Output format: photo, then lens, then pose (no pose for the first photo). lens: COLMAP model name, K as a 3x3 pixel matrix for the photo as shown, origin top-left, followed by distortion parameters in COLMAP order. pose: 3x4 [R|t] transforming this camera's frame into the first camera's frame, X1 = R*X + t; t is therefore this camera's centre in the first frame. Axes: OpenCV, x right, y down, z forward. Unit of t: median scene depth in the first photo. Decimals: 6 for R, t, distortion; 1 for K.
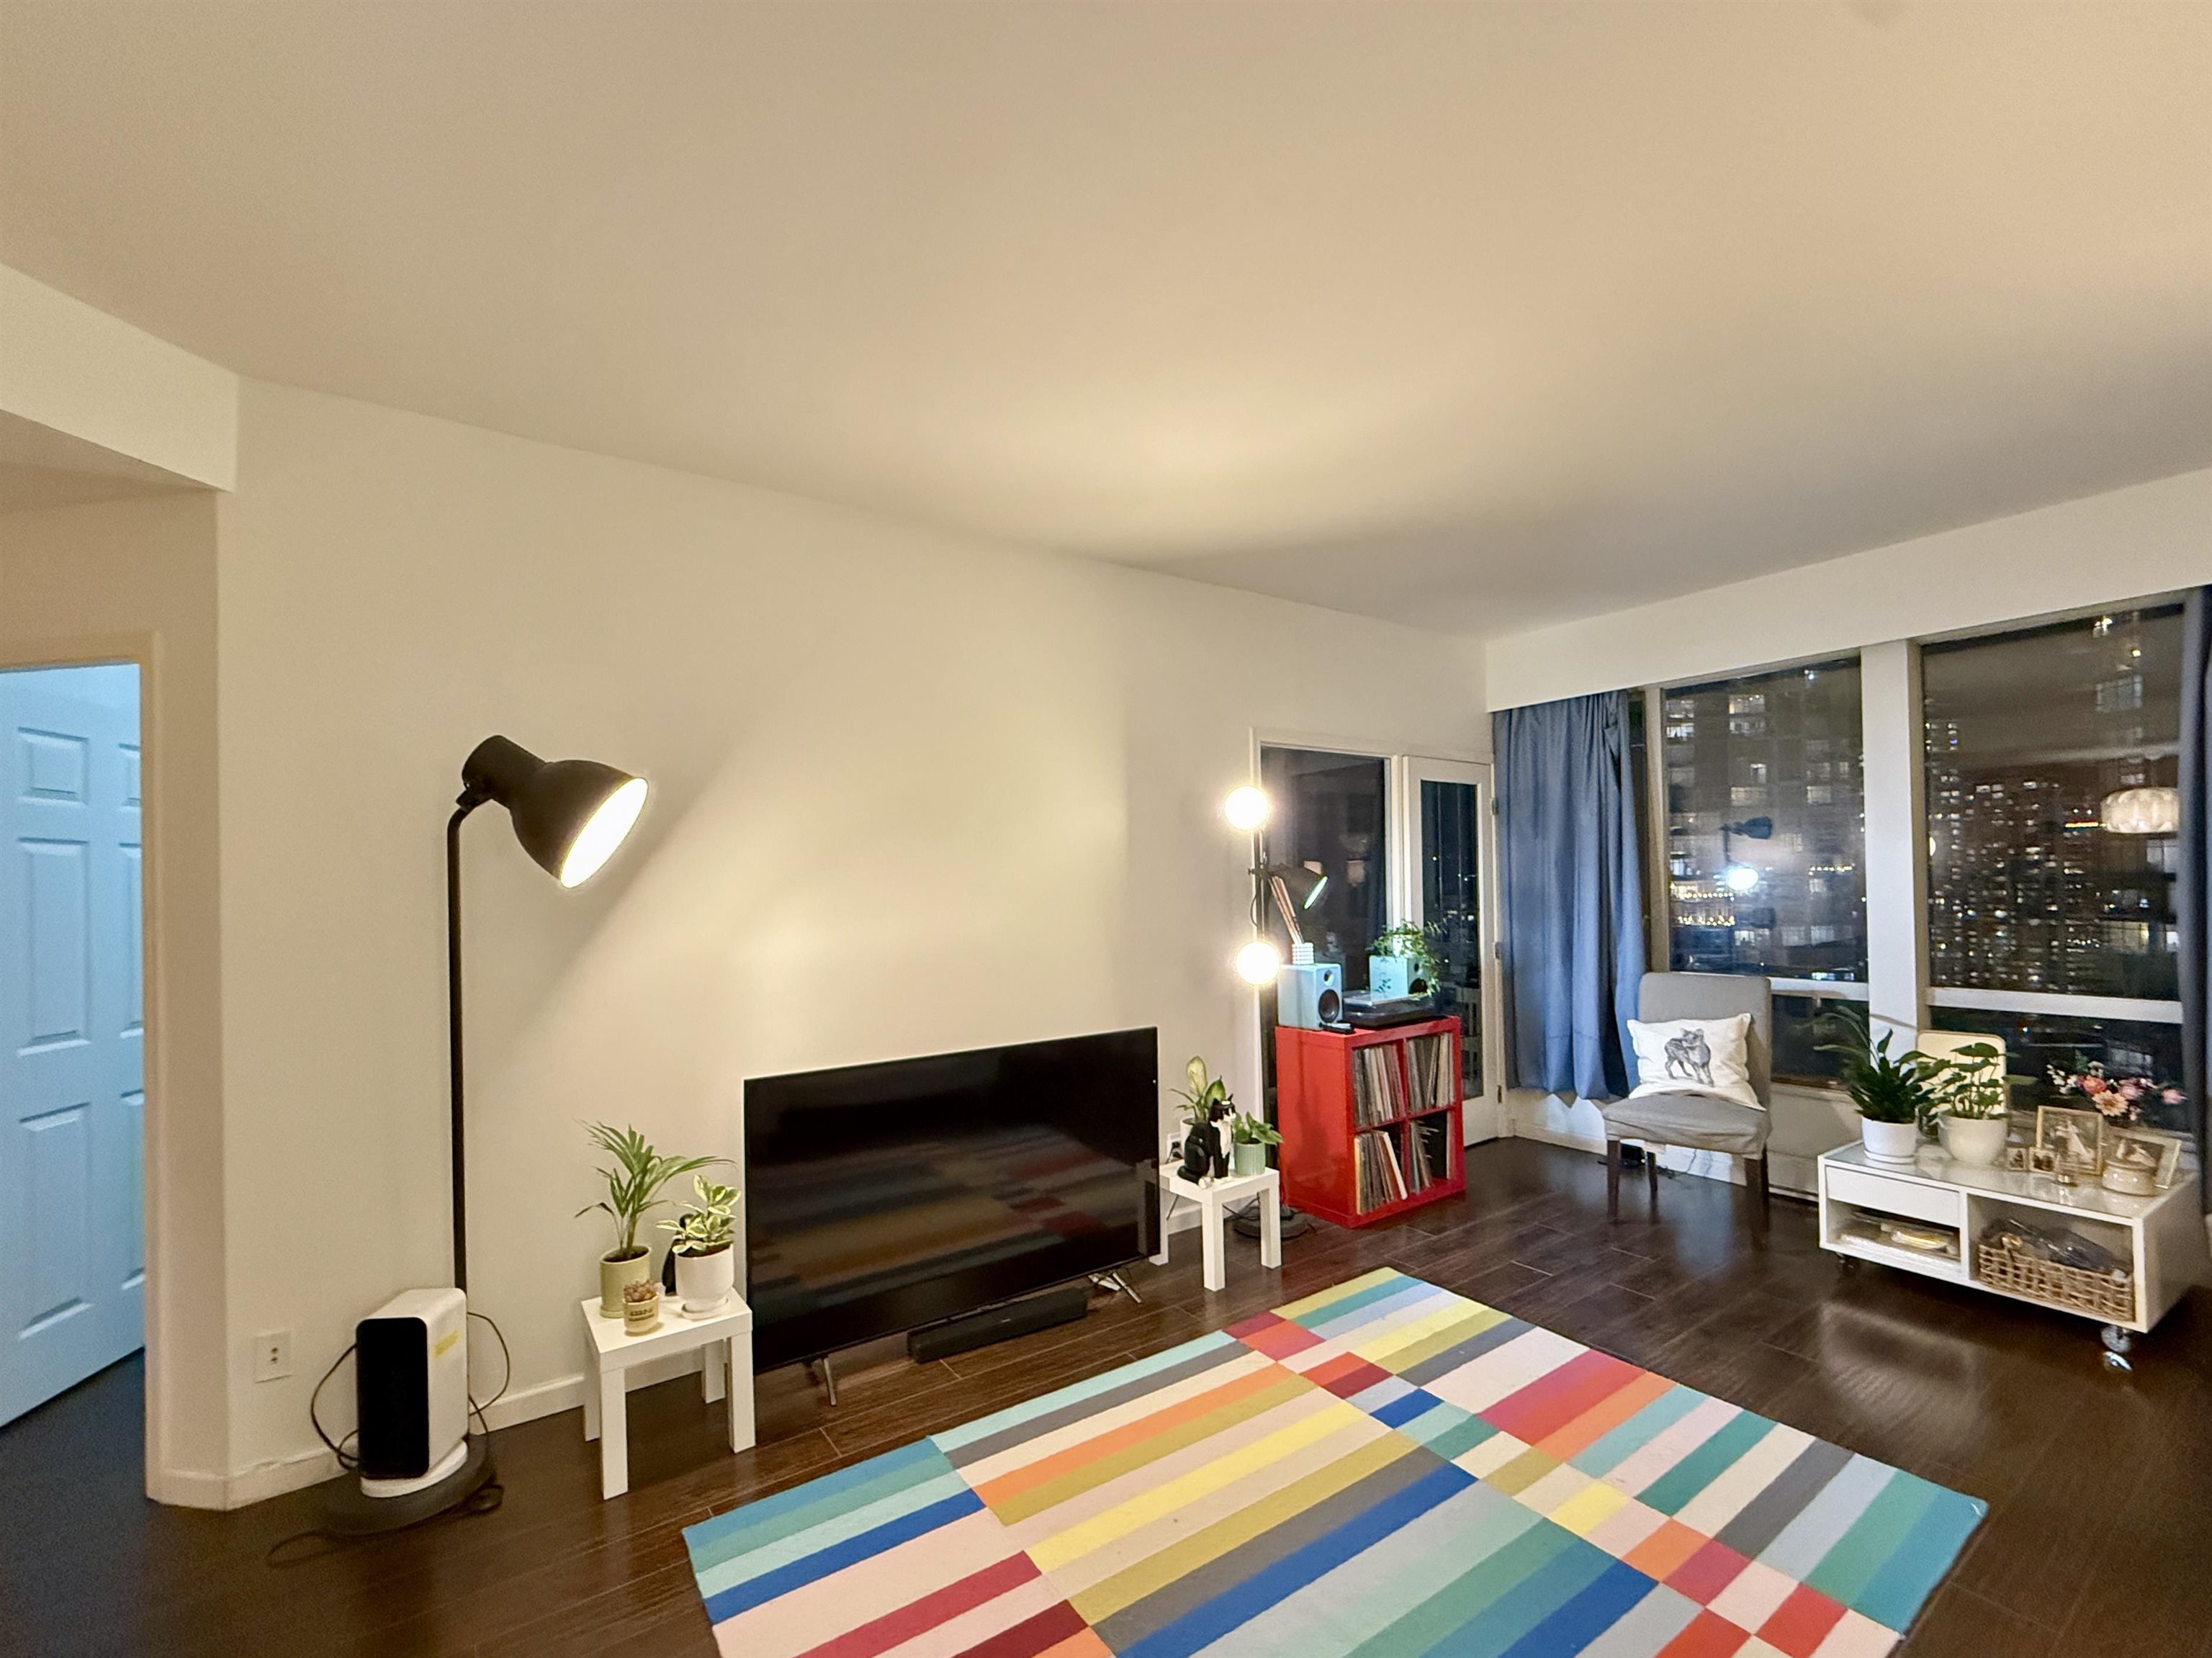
lens RADIAL K [[944.2, 0, 1103.2], [0, 944.2, 872.9], [0, 0, 1]] dist [-0.000520, -0.000448]
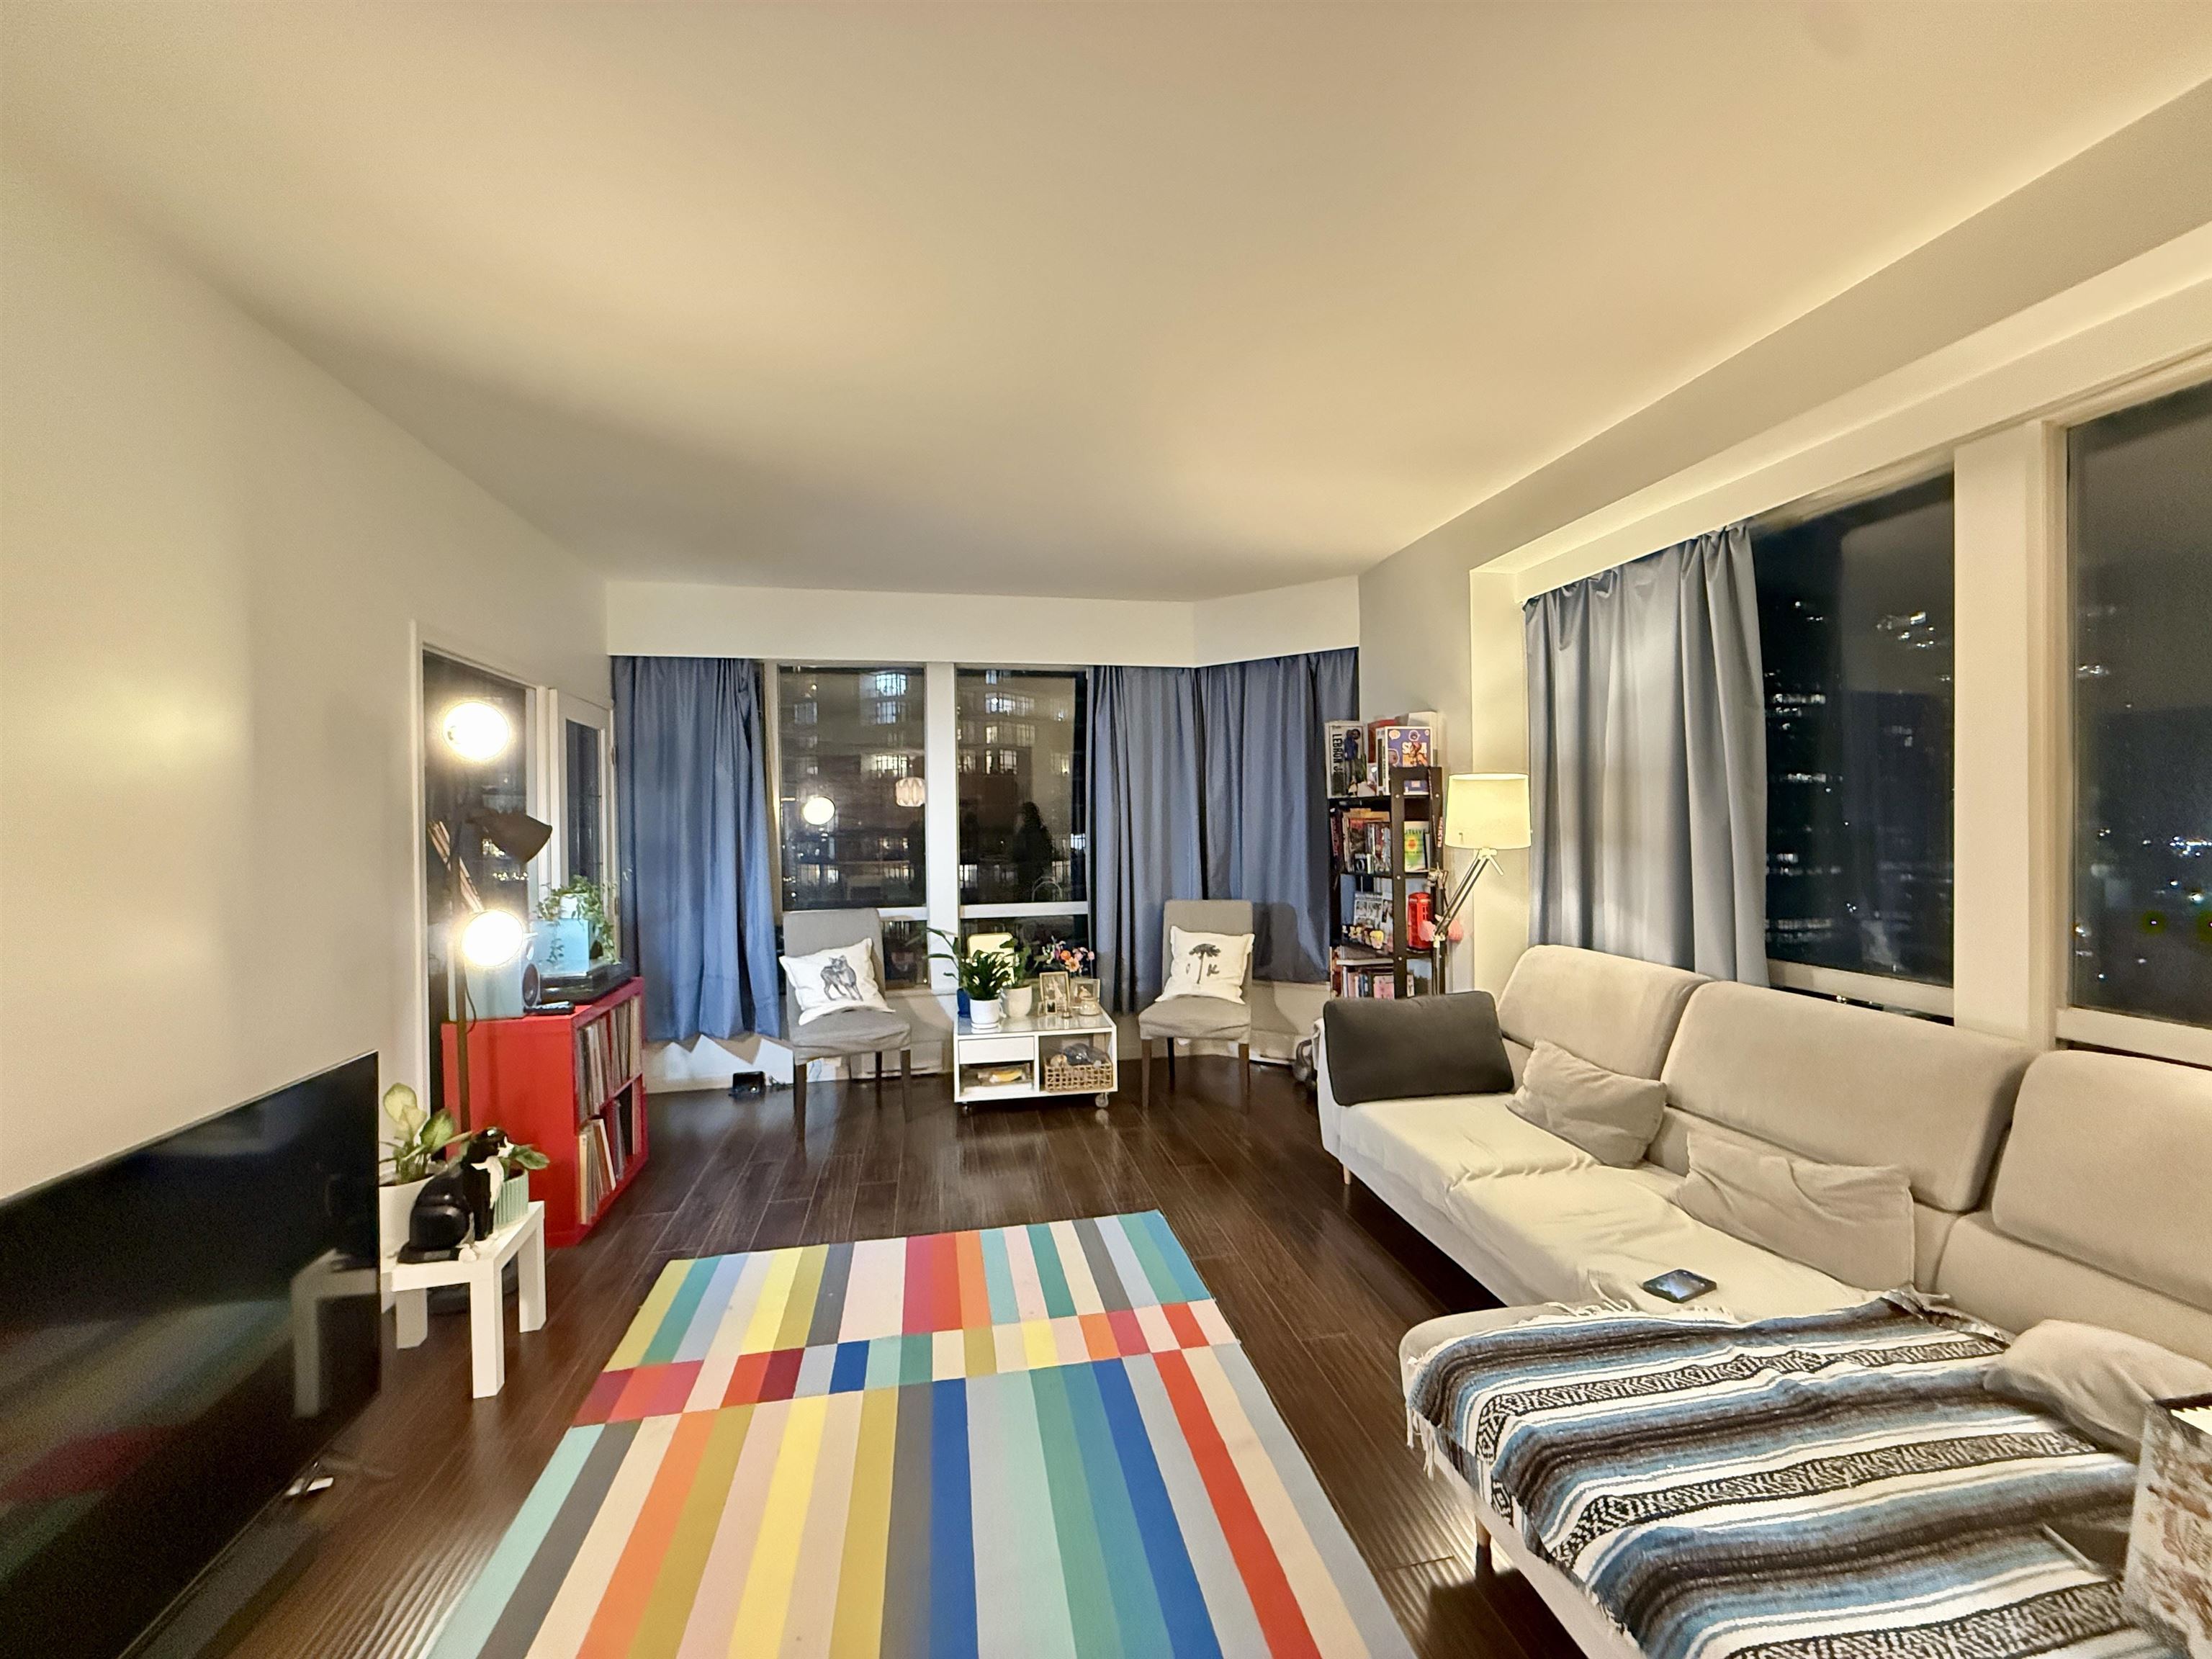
lens RADIAL K [[875.1, 0, 1106.0], [0, 875.1, 829.5], [0, 0, 1]] dist [0.000986, -0.000119]
pose [[0.399962, 0.006700, 0.916507, -0.305062], [-0.005334, 0.999973, -0.004982, 0.010410], [-0.916516, -0.002896, 0.399987, 0.296416]]
